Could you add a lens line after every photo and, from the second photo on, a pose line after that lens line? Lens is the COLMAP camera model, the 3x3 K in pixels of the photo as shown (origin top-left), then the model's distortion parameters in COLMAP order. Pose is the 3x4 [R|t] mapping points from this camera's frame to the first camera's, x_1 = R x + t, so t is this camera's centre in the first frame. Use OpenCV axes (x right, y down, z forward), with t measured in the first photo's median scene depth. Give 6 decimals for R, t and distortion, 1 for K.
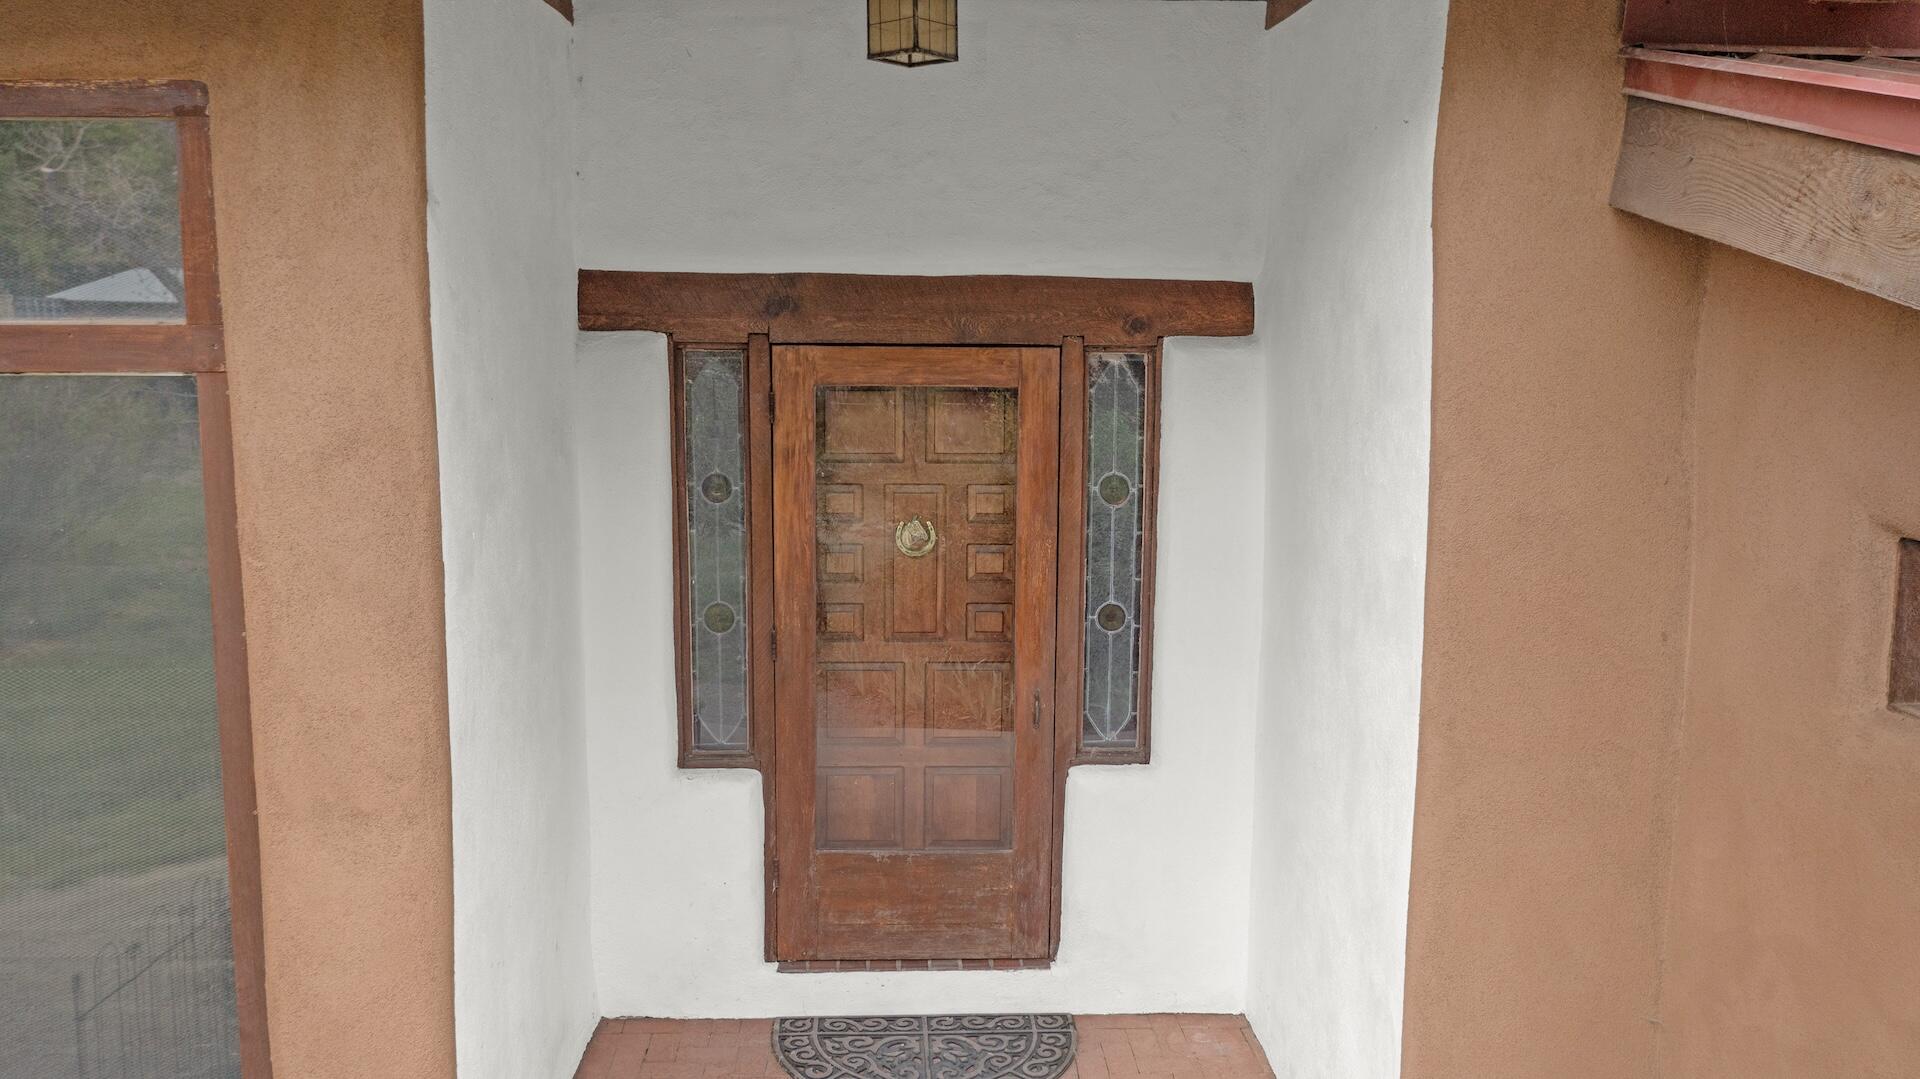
lens RADIAL K [[1517.5, 0, 957.8], [0, 1517.5, 549.0], [0, 0, 1]] dist [-0.007745, -0.009058]
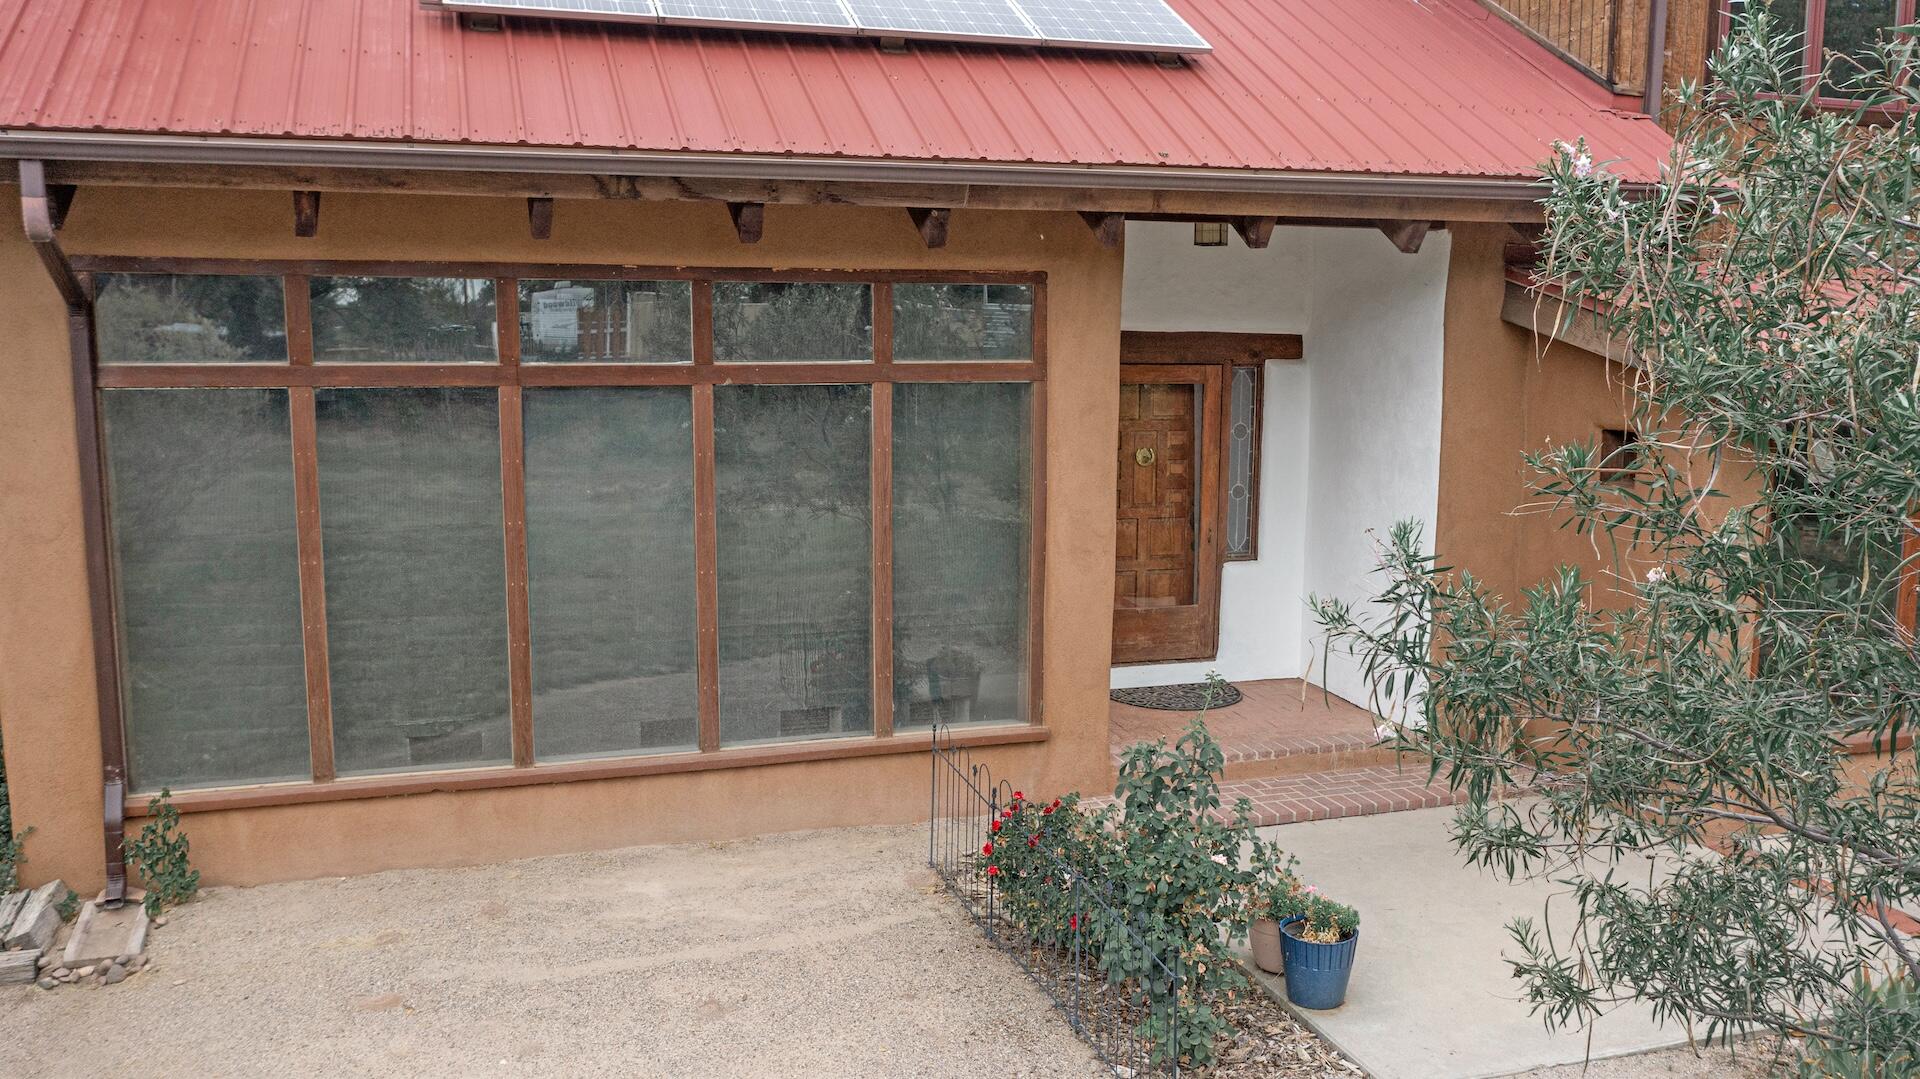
lens RADIAL K [[1517.5, 0, 958.7], [0, 1517.5, 544.9], [0, 0, 1]] dist [-0.007745, -0.009058]
pose [[0.962567, -0.036010, 0.268641, -0.875127], [0.035229, 0.999349, 0.007727, 0.091833], [-0.268744, 0.002026, 0.963209, -0.965544]]
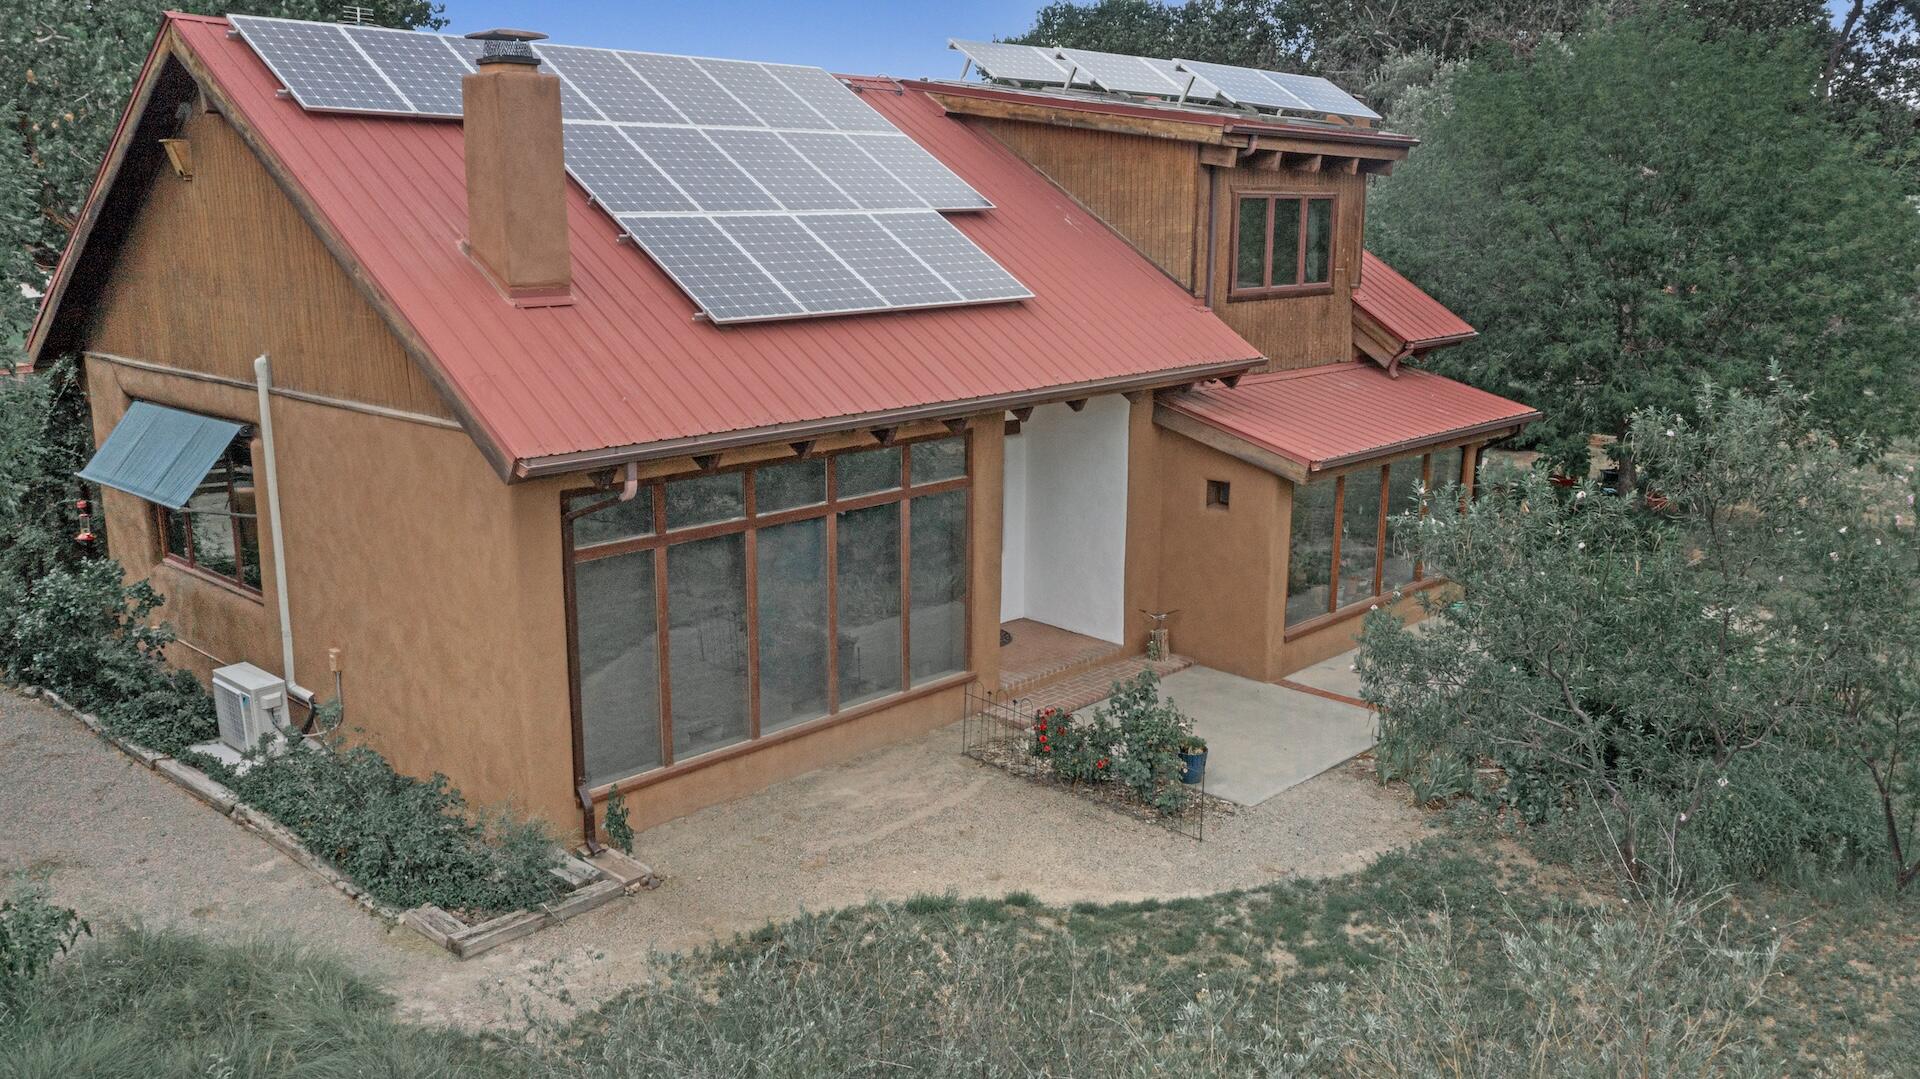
lens RADIAL K [[1517.5, 0, 963.5], [0, 1517.5, 535.9], [0, 0, 1]] dist [-0.007745, -0.009058]
pose [[0.718504, -0.150980, 0.678938, -2.443878], [0.090523, 0.988152, 0.123944, -0.357229], [-0.689607, -0.027595, 0.723658, -1.589341]]
